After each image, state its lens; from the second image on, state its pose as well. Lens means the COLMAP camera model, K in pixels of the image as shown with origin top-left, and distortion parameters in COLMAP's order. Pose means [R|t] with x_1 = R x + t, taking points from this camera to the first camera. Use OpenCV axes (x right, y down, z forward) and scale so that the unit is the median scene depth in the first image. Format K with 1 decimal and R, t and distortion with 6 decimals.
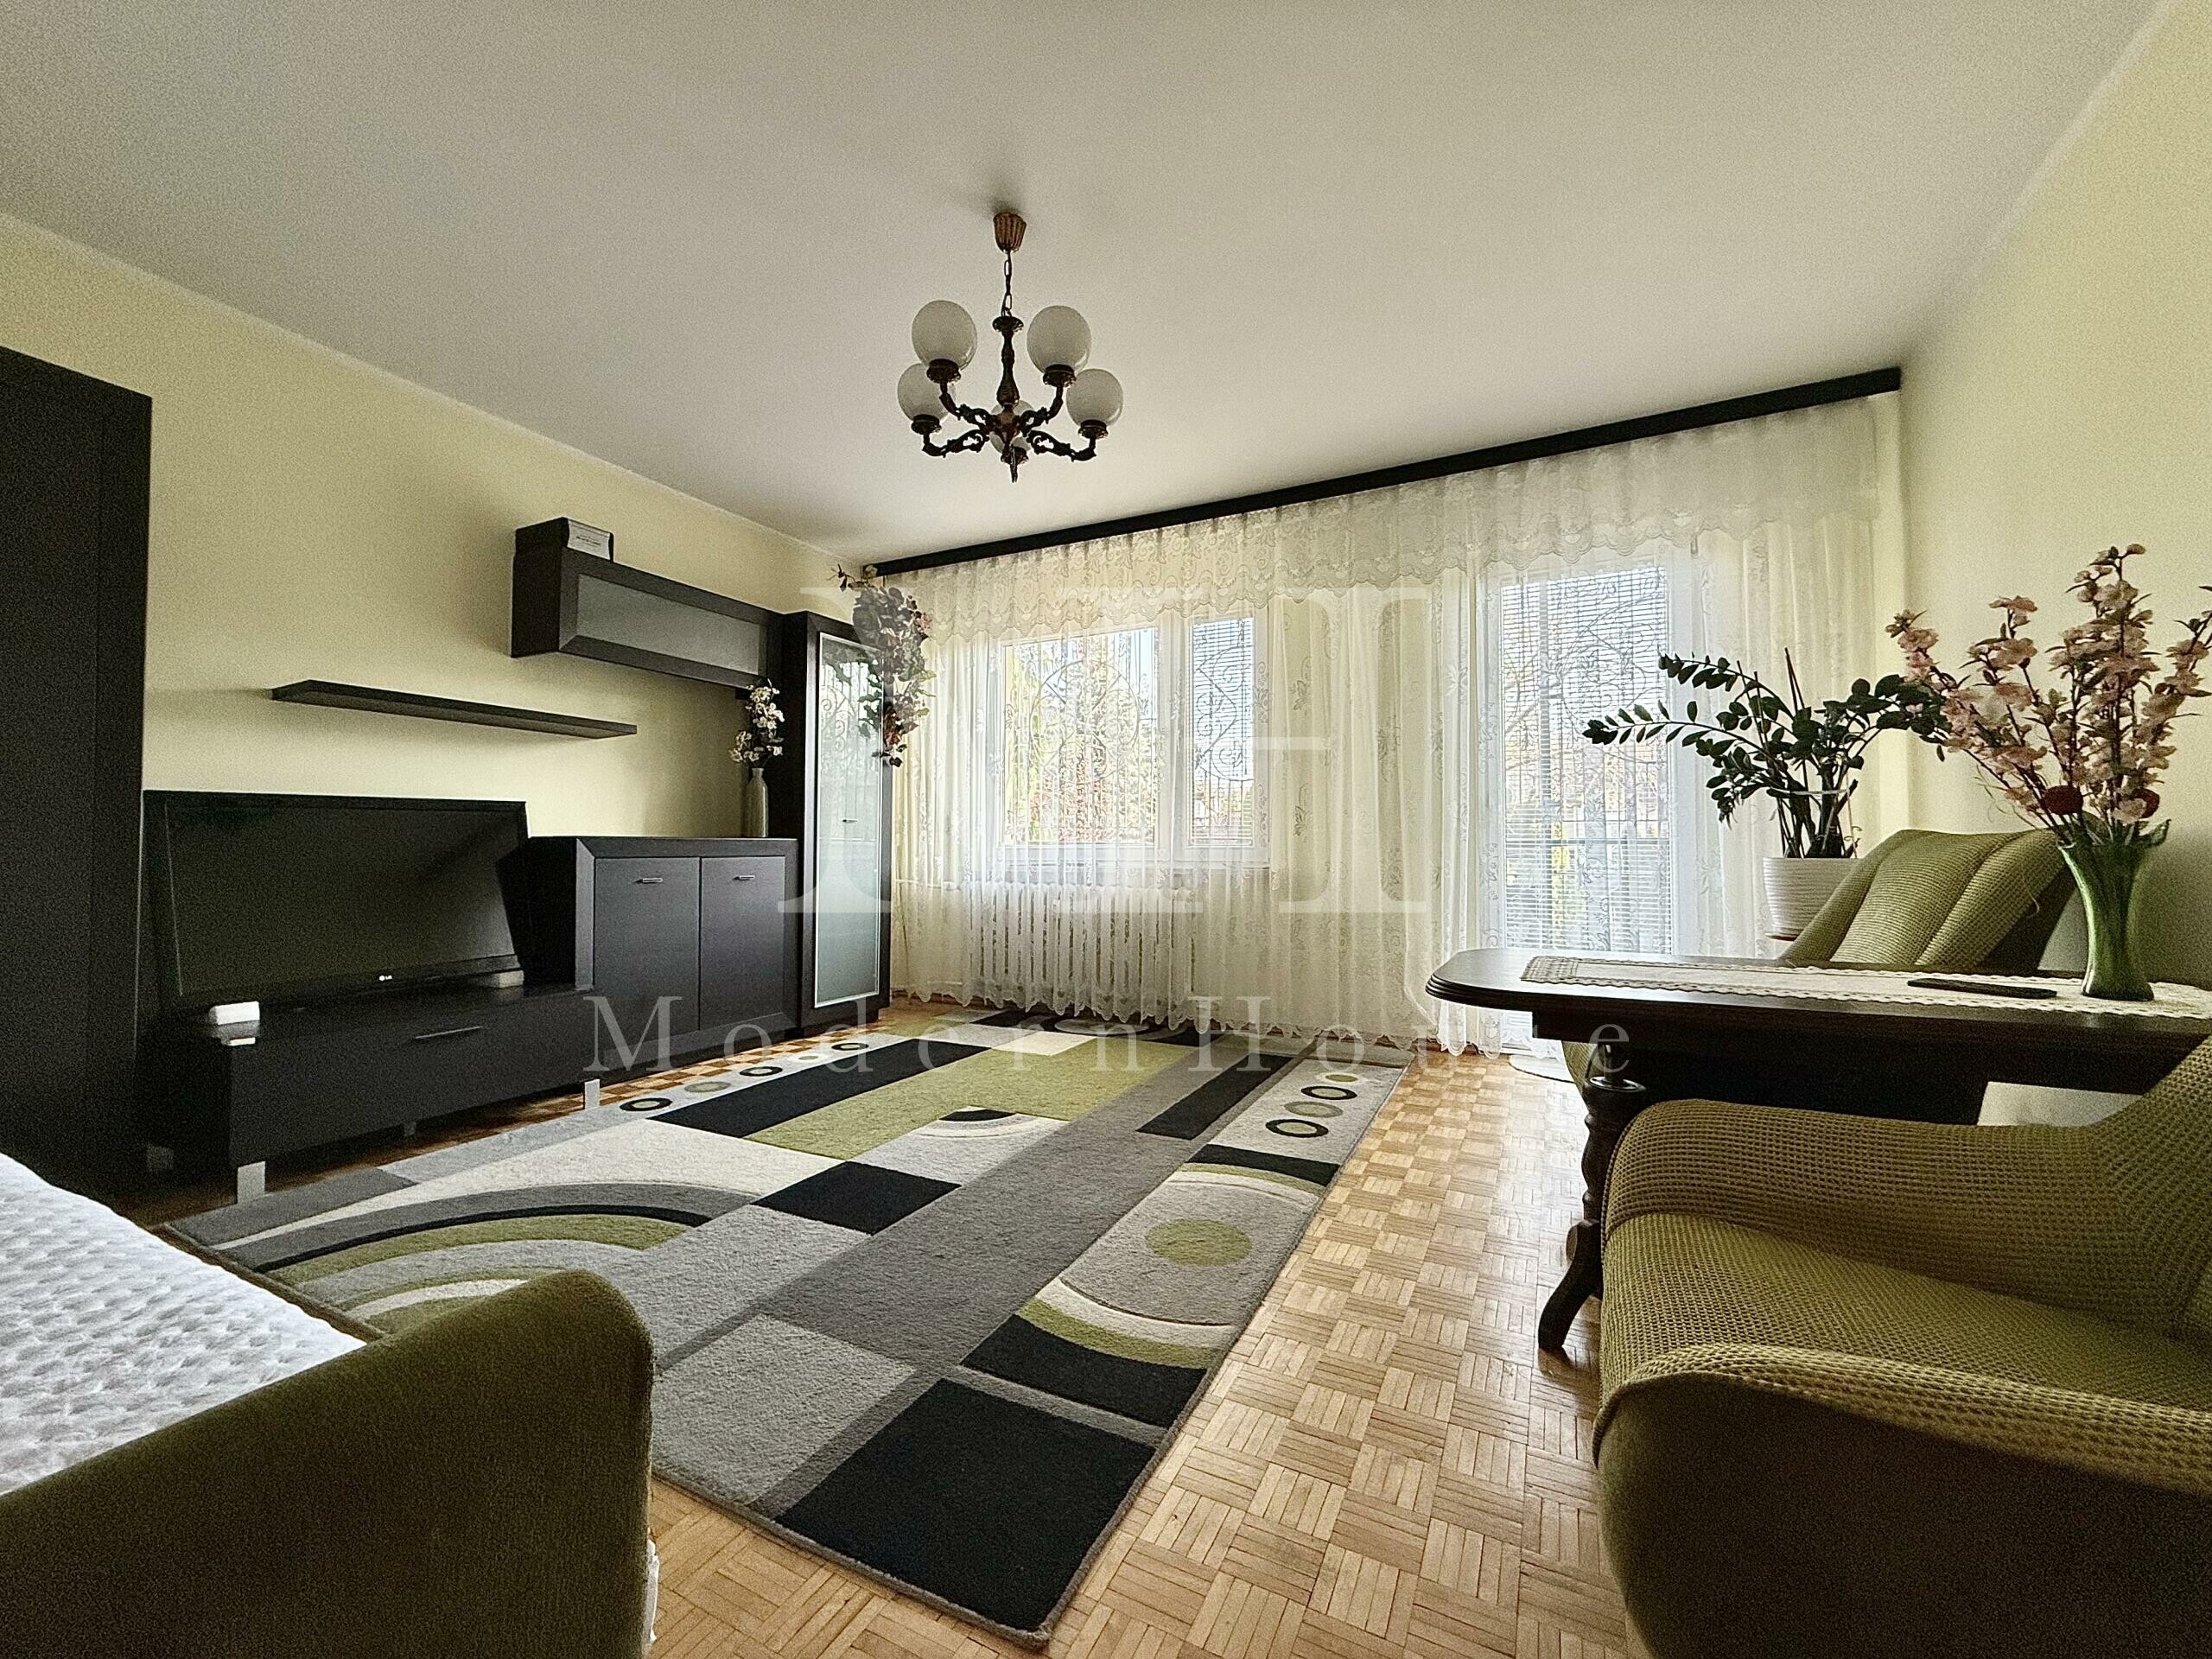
lens RADIAL K [[887.3, 0, 1097.3], [0, 887.3, 827.1], [0, 0, 1]] dist [0.007735, -0.000170]
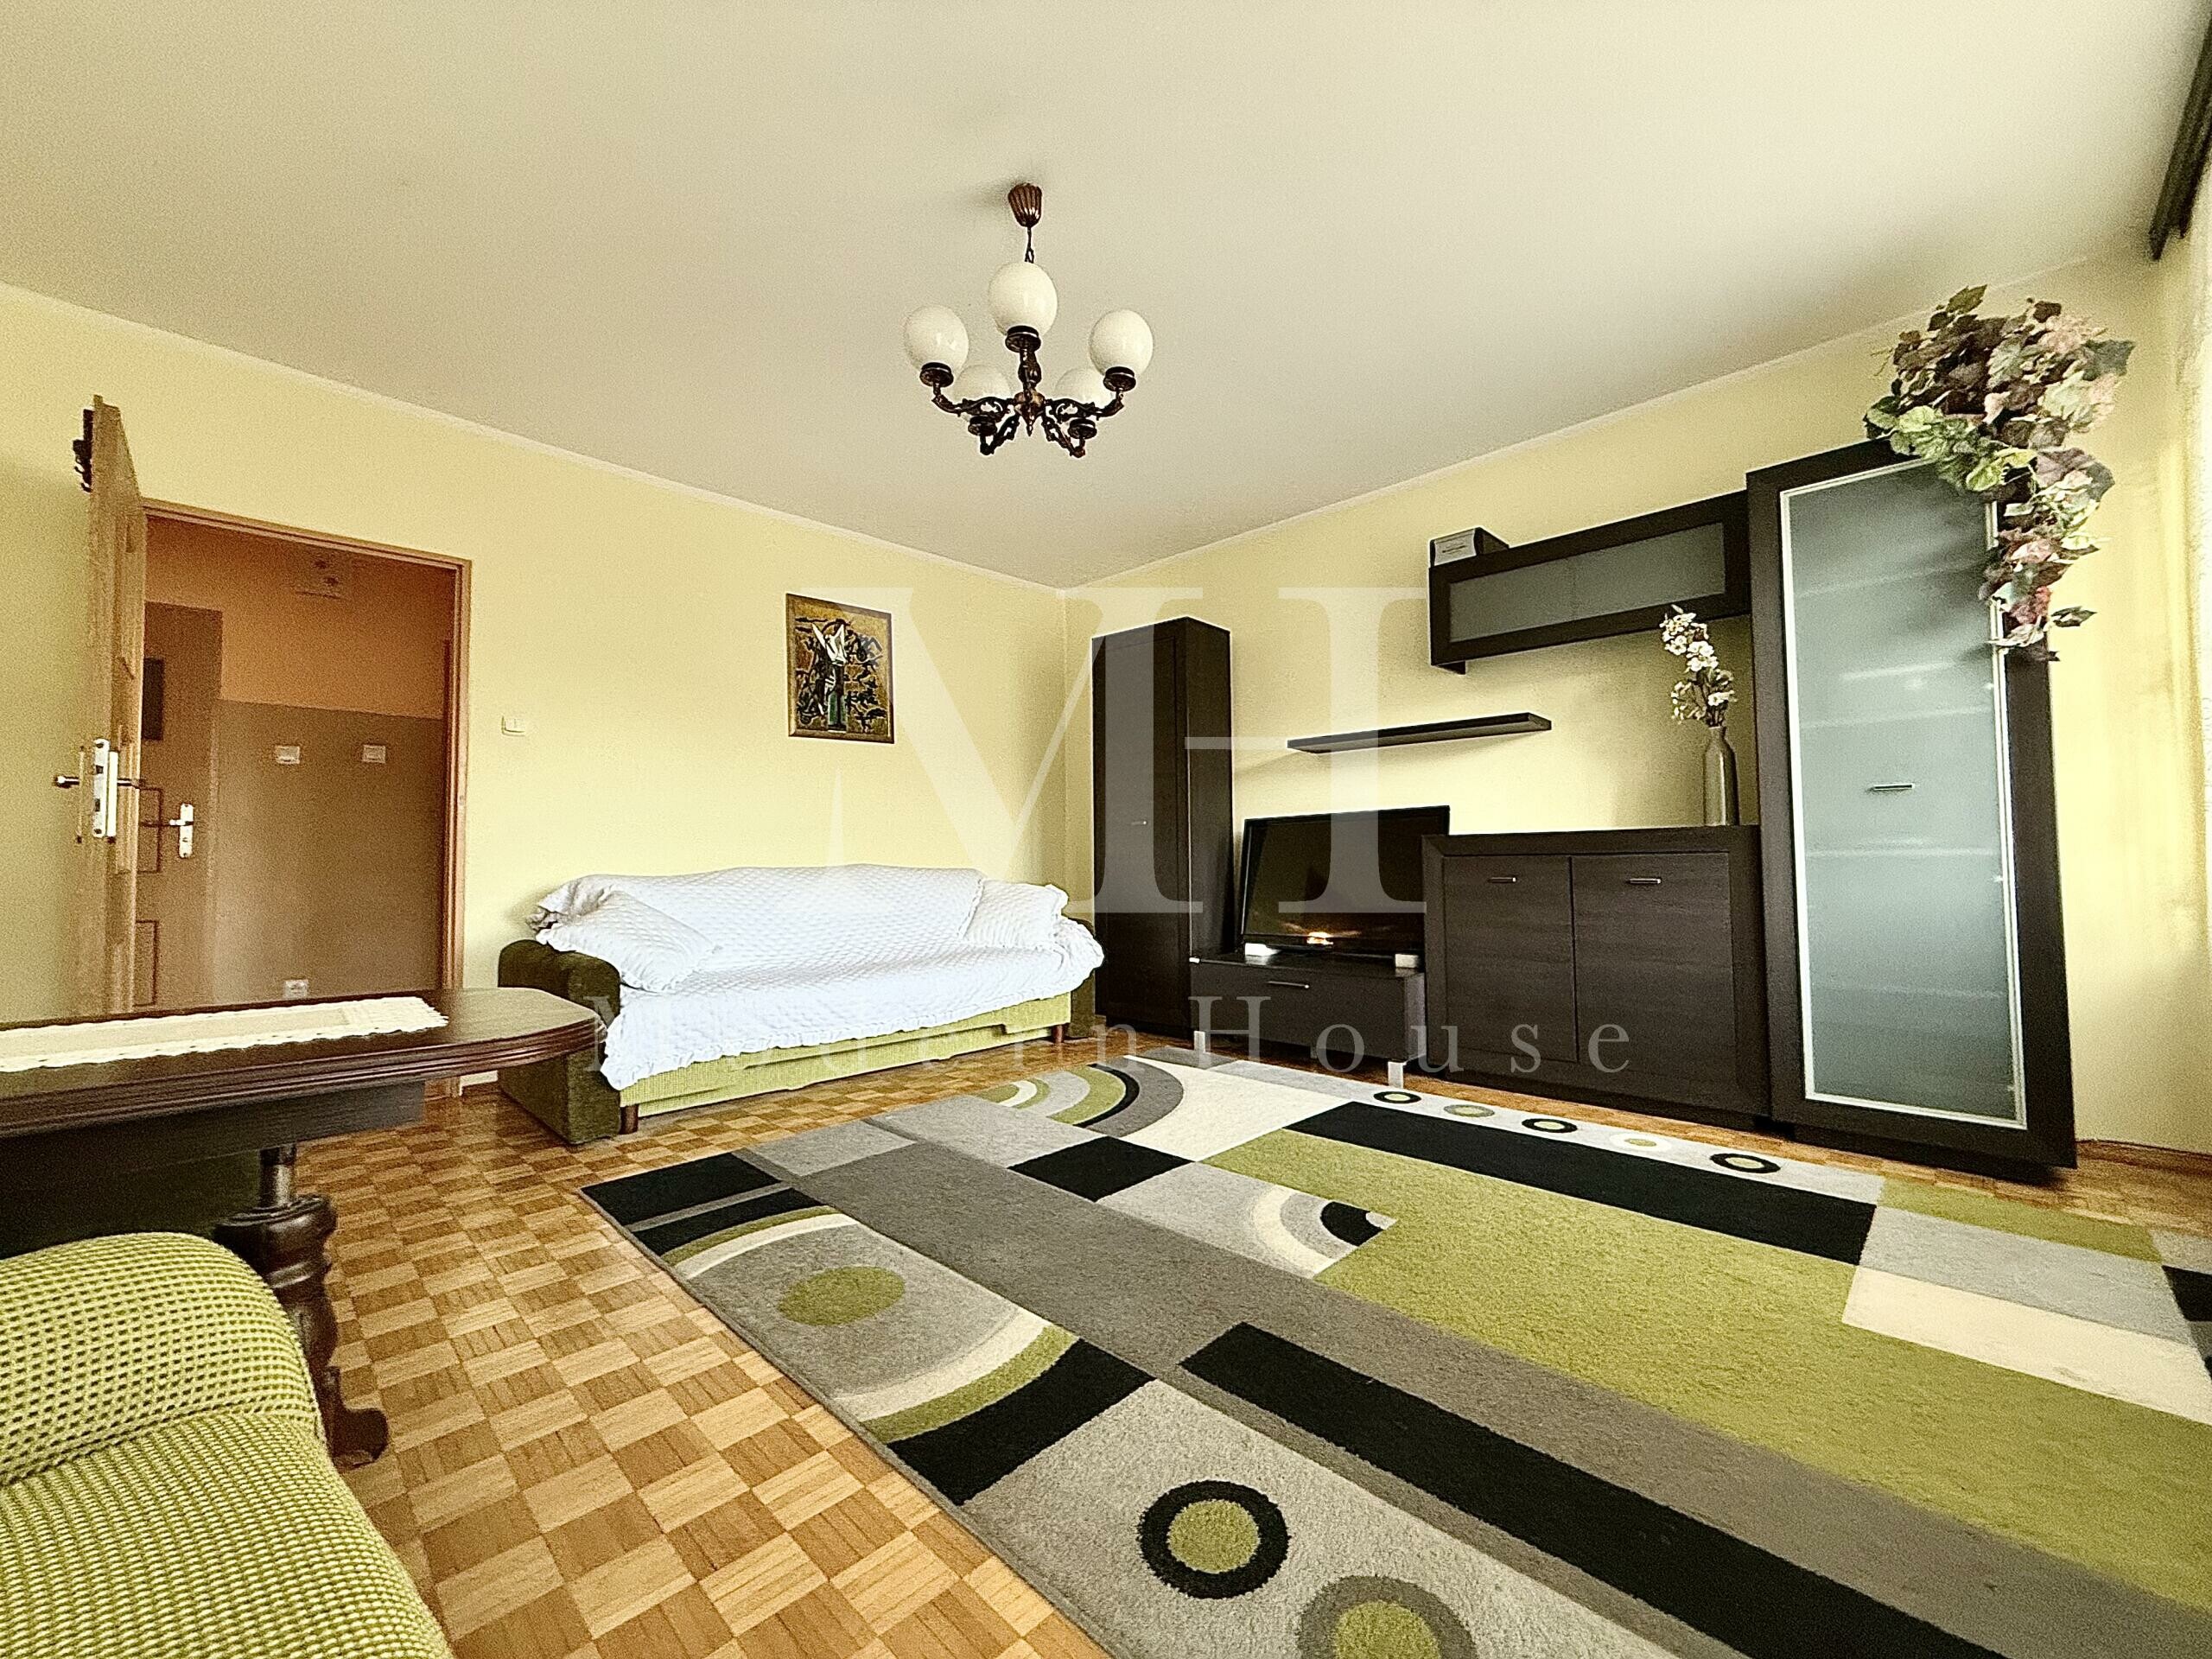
lens RADIAL K [[887.3, 0, 1097.3], [0, 887.3, 827.1], [0, 0, 1]] dist [0.007735, -0.000170]
pose [[-0.301017, -0.030789, -0.953122, 0.667538], [0.031498, 0.998612, -0.042206, 0.041443], [0.953098, -0.042727, -0.299630, 1.150373]]
